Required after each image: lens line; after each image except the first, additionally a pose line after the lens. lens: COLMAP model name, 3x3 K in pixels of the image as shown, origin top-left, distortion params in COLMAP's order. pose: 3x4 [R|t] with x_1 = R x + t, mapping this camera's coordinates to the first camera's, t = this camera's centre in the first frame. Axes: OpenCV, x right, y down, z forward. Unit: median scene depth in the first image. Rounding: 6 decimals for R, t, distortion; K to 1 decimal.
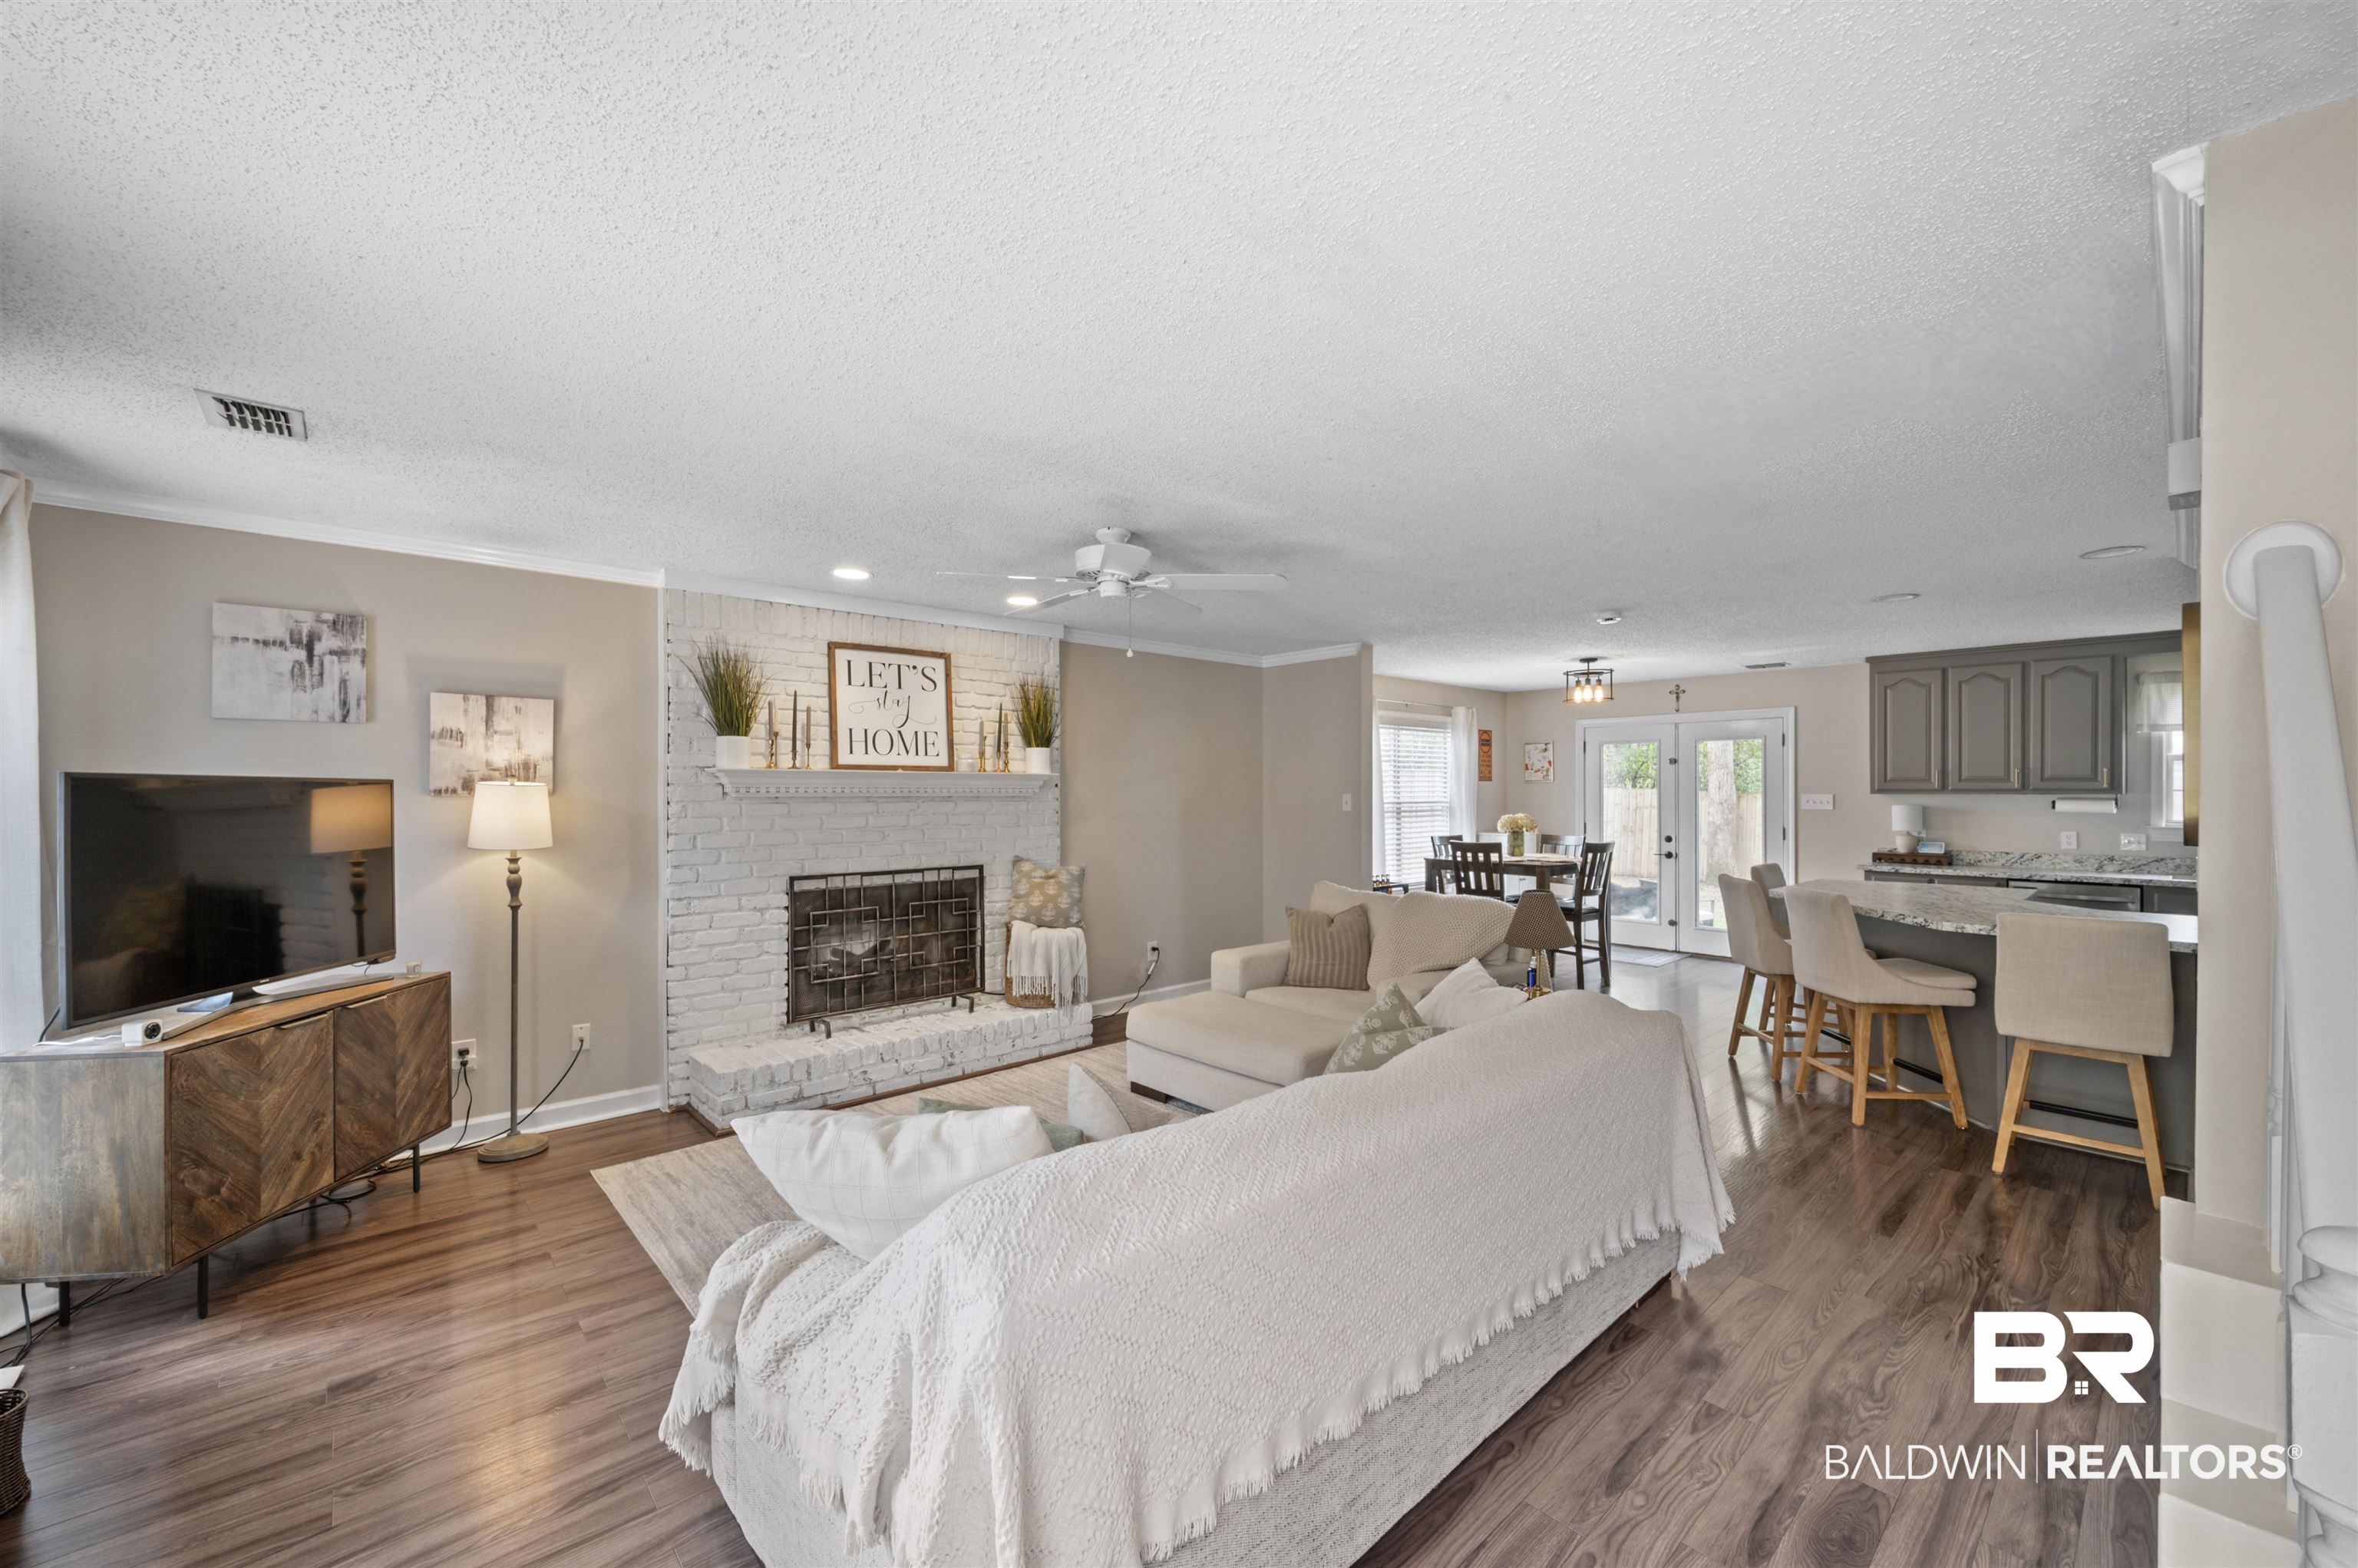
lens RADIAL K [[935.1, 0, 1175.9], [0, 935.1, 797.5], [0, 0, 1]] dist [-0.002354, 0.000241]
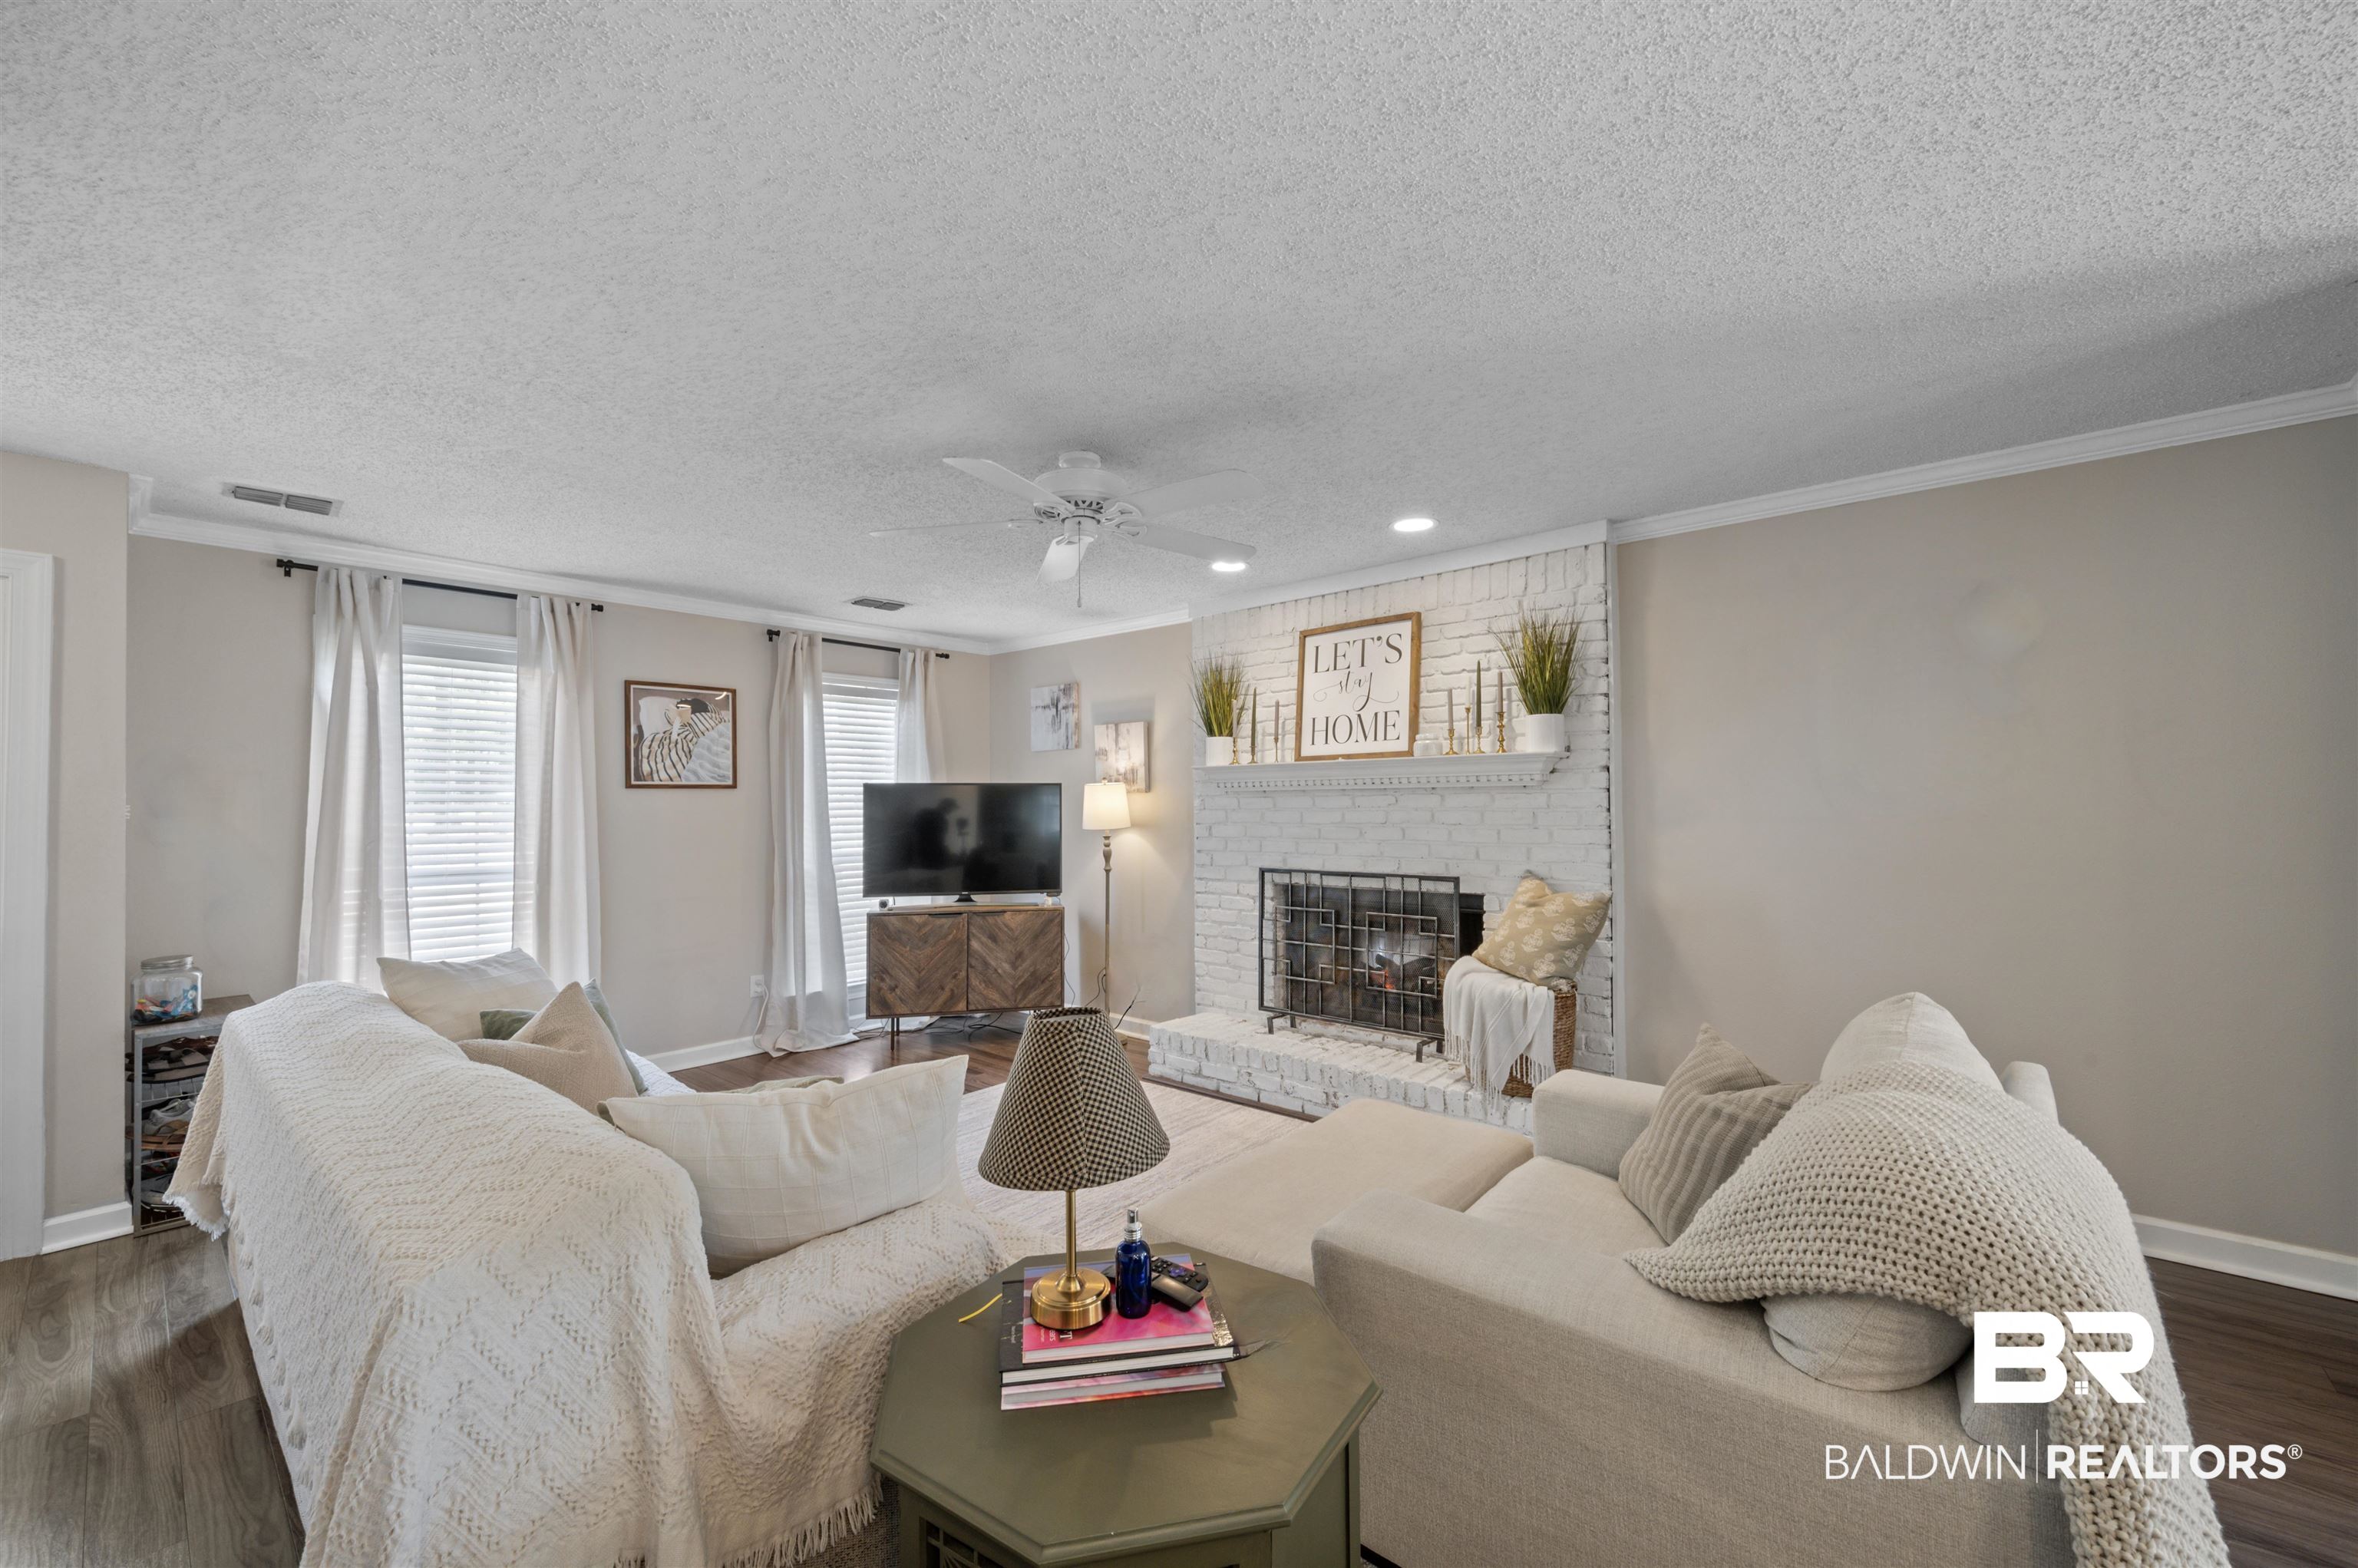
lens RADIAL K [[935.1, 0, 1177.6], [0, 935.1, 792.1], [0, 0, 1]] dist [-0.002354, 0.000241]
pose [[0.117022, -0.015405, -0.993010, 0.569757], [0.001009, 0.999881, -0.015392, 0.015456], [0.993129, 0.000799, 0.117024, 0.742434]]
